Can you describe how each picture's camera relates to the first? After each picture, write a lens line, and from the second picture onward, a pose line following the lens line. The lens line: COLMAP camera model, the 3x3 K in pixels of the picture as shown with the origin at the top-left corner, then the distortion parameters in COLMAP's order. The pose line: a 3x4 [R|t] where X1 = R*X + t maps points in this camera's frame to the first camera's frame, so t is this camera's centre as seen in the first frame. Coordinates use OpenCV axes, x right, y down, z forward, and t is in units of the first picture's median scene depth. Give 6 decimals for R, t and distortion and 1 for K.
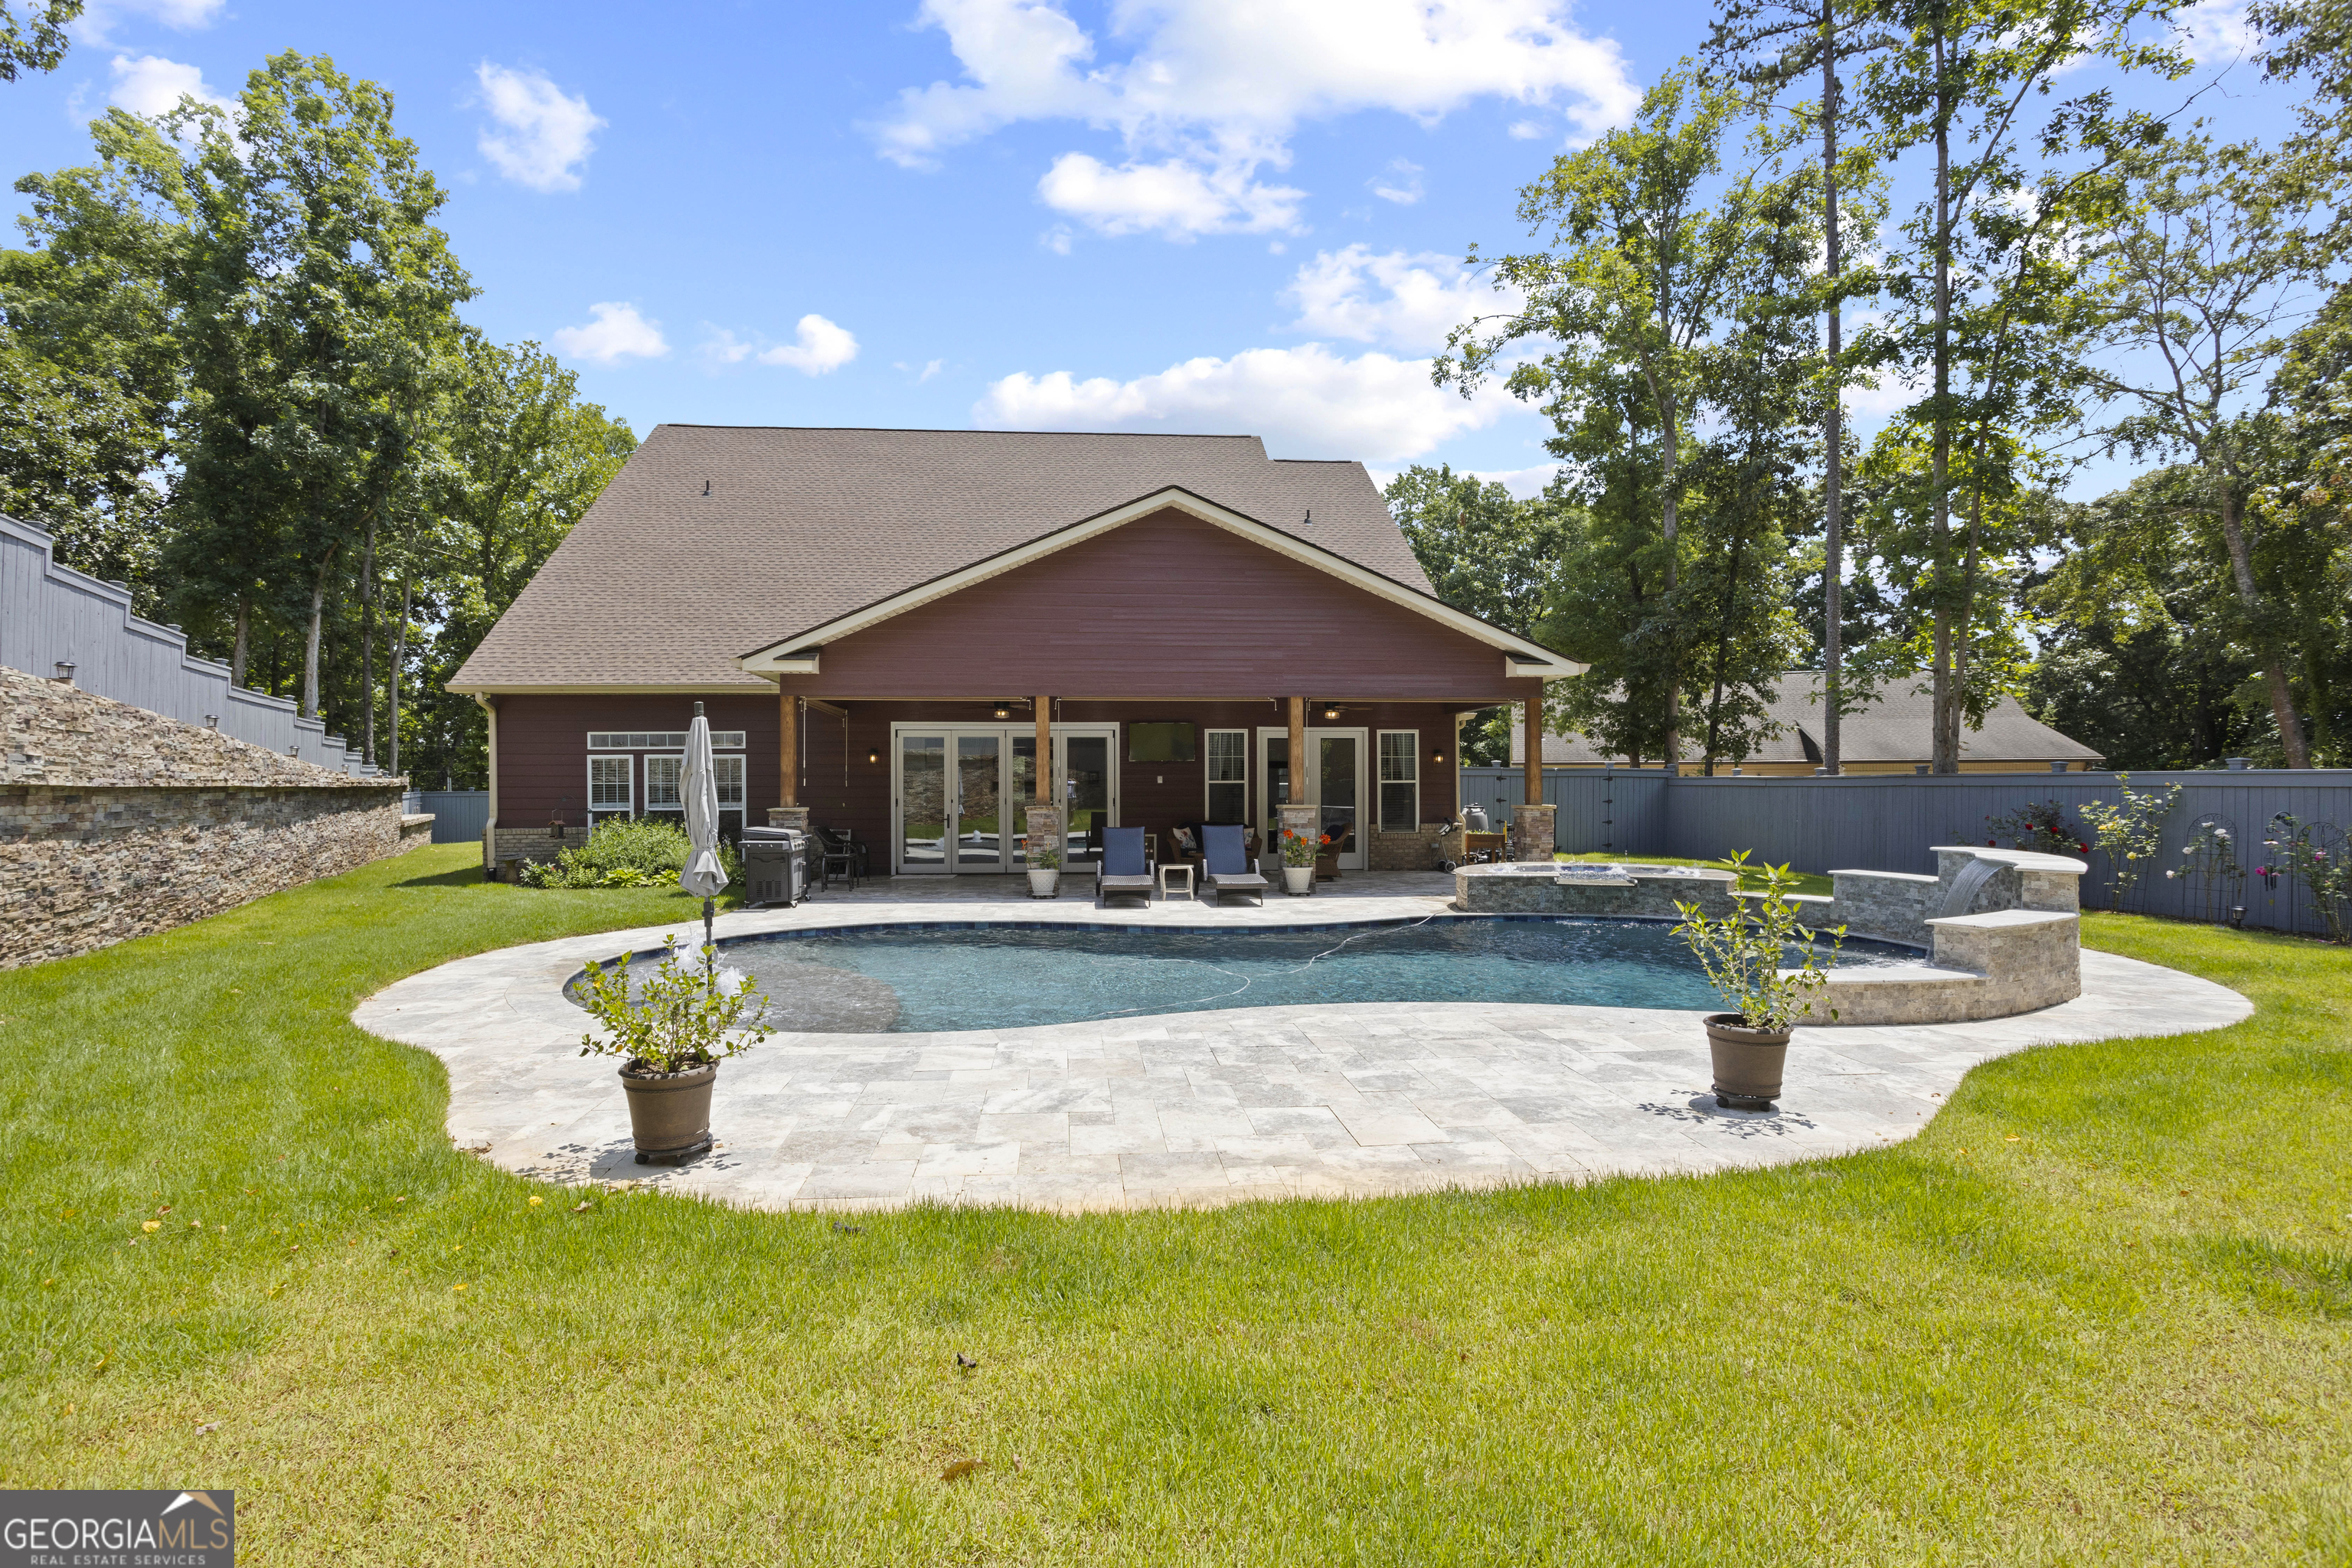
lens RADIAL K [[1149.1, 0, 1190.4], [0, 1149.1, 795.1], [0, 0, 1]] dist [-0.010209, 0.009417]
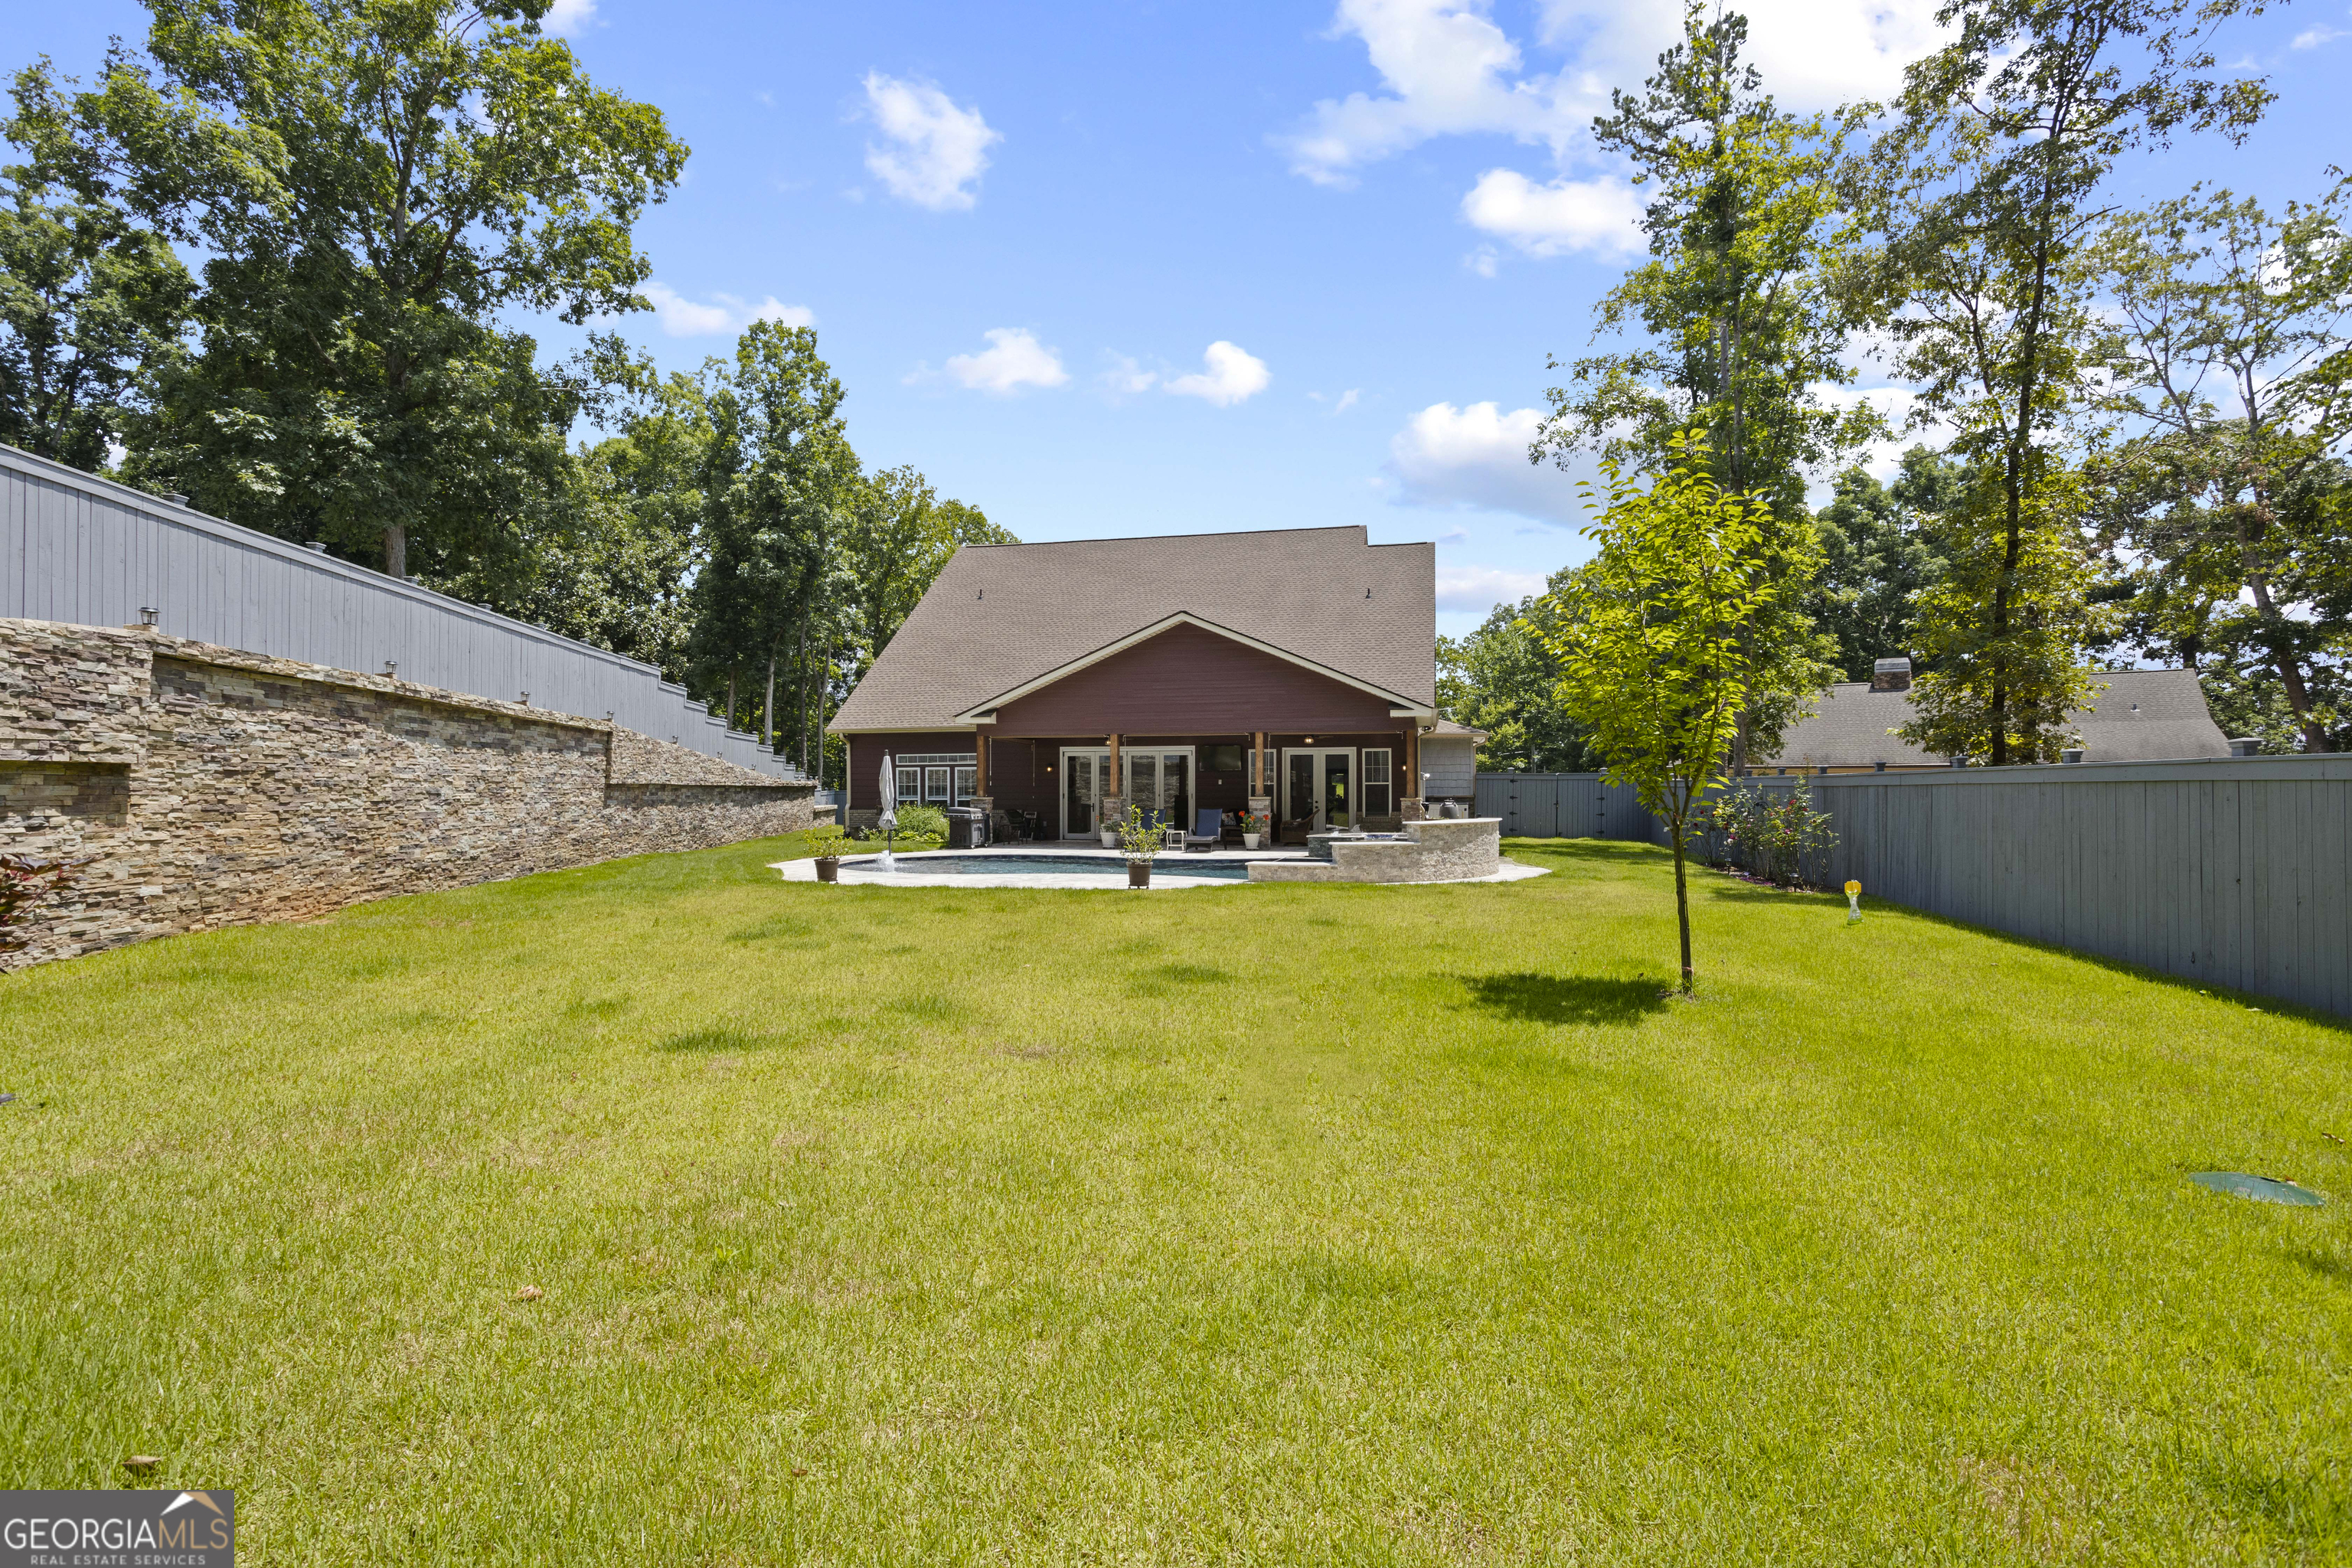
lens RADIAL K [[1149.1, 0, 1183.3], [0, 1149.1, 788.9], [0, 0, 1]] dist [-0.010209, 0.009417]
pose [[0.950562, 0.002323, -0.310527, 0.348233], [-0.004522, 0.999970, -0.006361, 0.005205], [0.310503, 0.007450, 0.950543, -0.421975]]
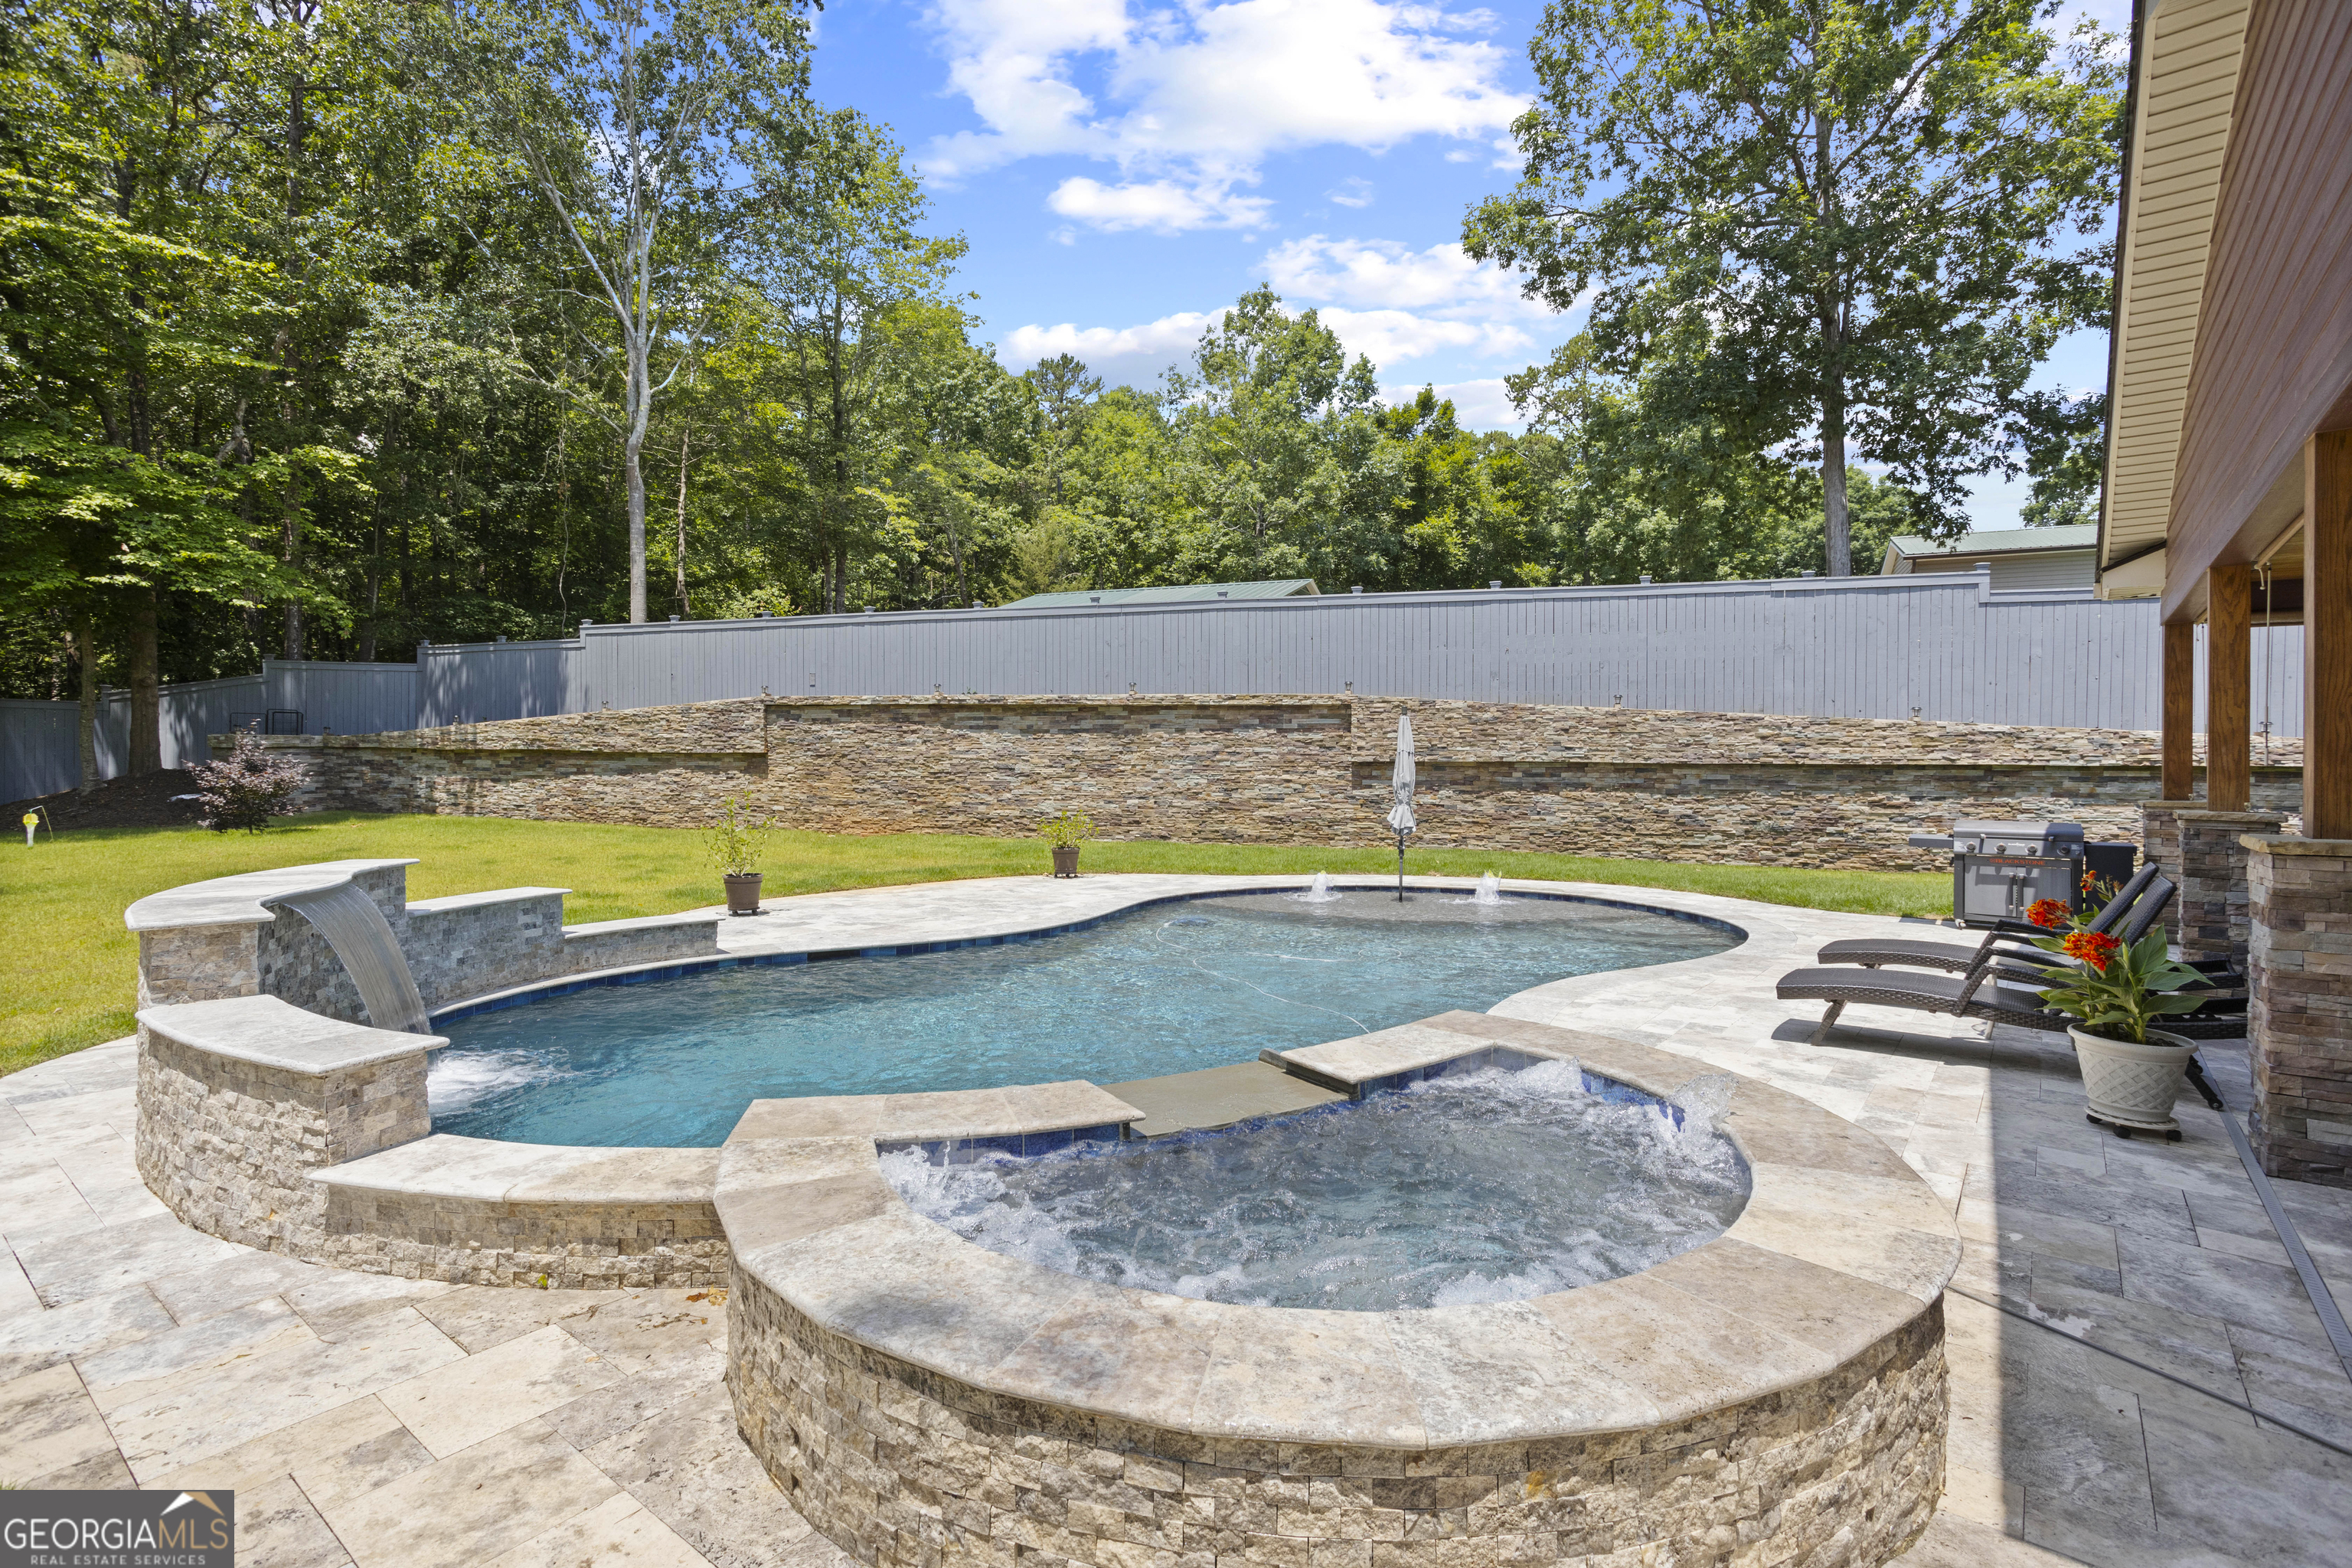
lens RADIAL K [[1149.1, 0, 1177.3], [0, 1149.1, 764.2], [0, 0, 1]] dist [-0.010209, 0.009417]
pose [[-0.707518, 0.000453, -0.706695, 0.305554], [-0.008689, 0.999919, 0.009340, -0.006244], [0.706642, 0.012749, -0.707456, 0.694768]]
